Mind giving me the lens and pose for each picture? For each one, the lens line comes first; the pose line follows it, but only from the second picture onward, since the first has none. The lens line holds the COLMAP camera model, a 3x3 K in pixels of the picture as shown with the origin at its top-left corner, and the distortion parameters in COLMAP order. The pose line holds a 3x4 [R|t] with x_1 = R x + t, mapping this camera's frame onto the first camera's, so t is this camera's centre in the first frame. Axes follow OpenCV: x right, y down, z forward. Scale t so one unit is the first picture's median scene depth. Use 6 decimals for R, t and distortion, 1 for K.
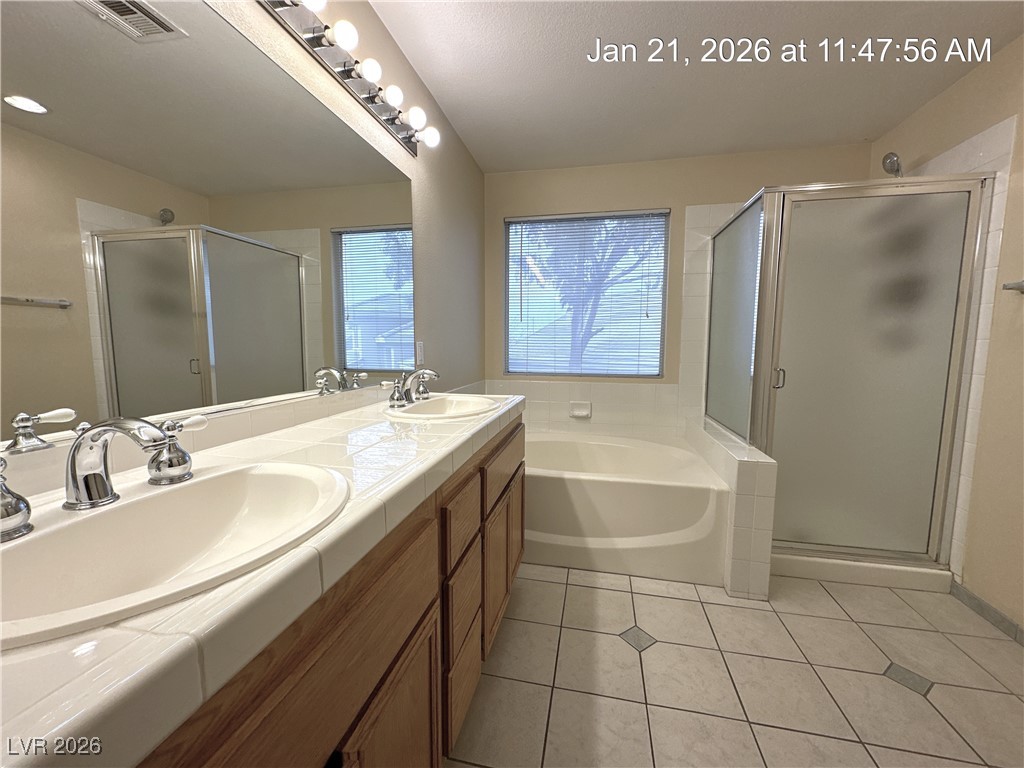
lens RADIAL K [[407.2, 0, 512.3], [0, 407.2, 384.8], [0, 0, 1]] dist [-0.002103, 0.000360]
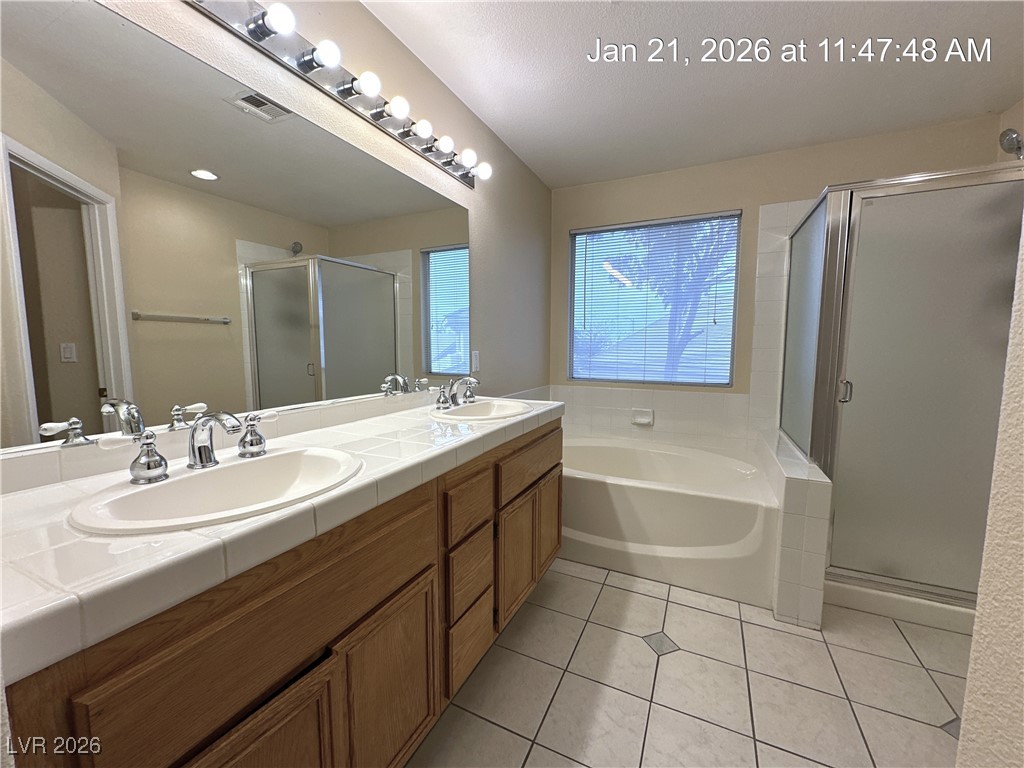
lens RADIAL K [[407.2, 0, 511.9], [0, 407.2, 385.0], [0, 0, 1]] dist [-0.002103, 0.000360]
pose [[0.970965, 0.020725, -0.238323, 0.150935], [-0.021986, 0.999755, -0.002634, -0.012434], [0.238210, 0.007797, 0.971182, -0.073989]]
